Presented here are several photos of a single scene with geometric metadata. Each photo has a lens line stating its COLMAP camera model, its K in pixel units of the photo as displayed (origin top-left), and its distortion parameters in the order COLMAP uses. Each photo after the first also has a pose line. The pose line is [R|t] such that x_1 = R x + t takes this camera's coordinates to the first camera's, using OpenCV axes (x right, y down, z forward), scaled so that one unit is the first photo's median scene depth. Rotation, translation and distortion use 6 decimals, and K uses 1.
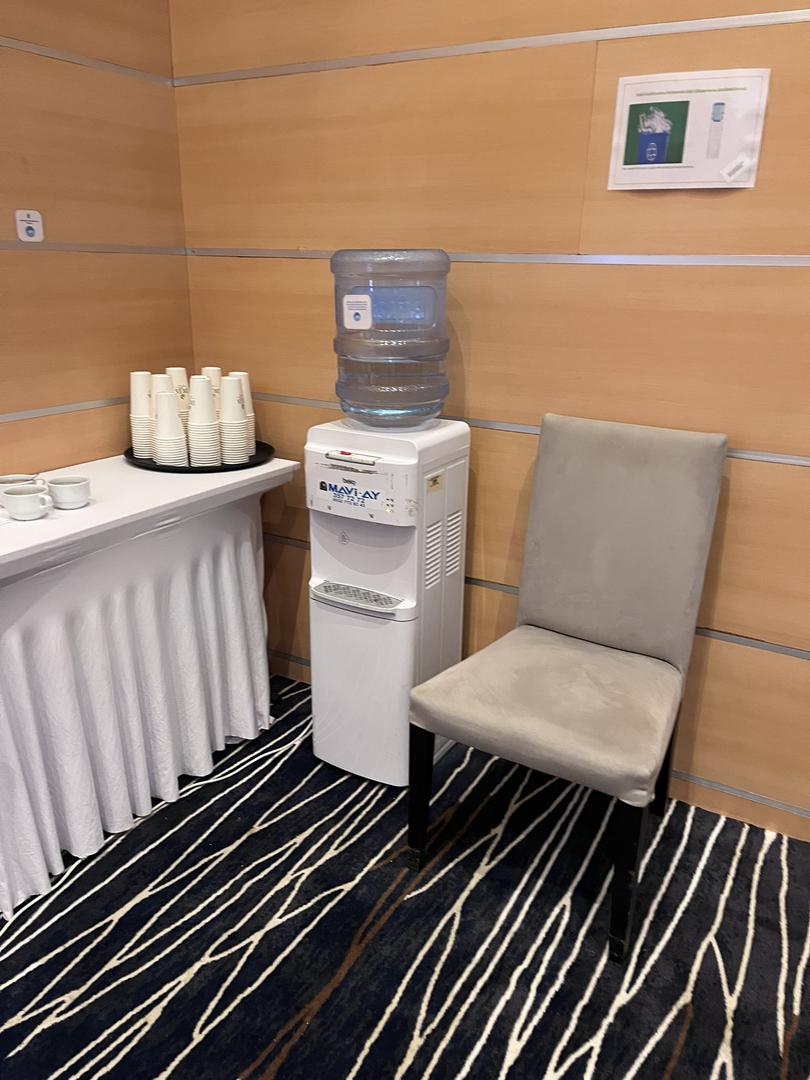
lens RADIAL K [[831.1, 0, 404.5], [0, 831.1, 540.9], [0, 0, 1]] dist [-0.008959, -0.001627]
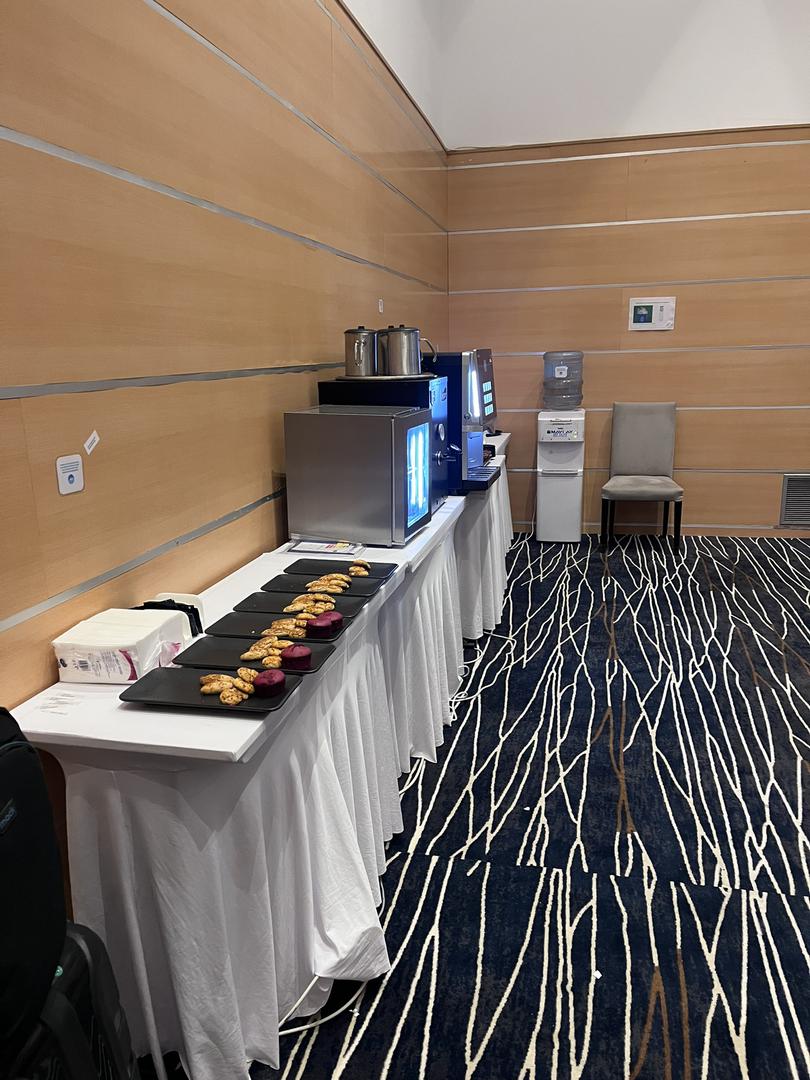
lens RADIAL K [[831.1, 0, 405.3], [0, 831.1, 538.9], [0, 0, 1]] dist [-0.008959, -0.001627]
pose [[0.954424, -0.108590, 0.278000, -1.509106], [0.135502, 0.987587, -0.079442, 0.493704], [-0.265923, 0.113491, 0.957290, -1.694779]]
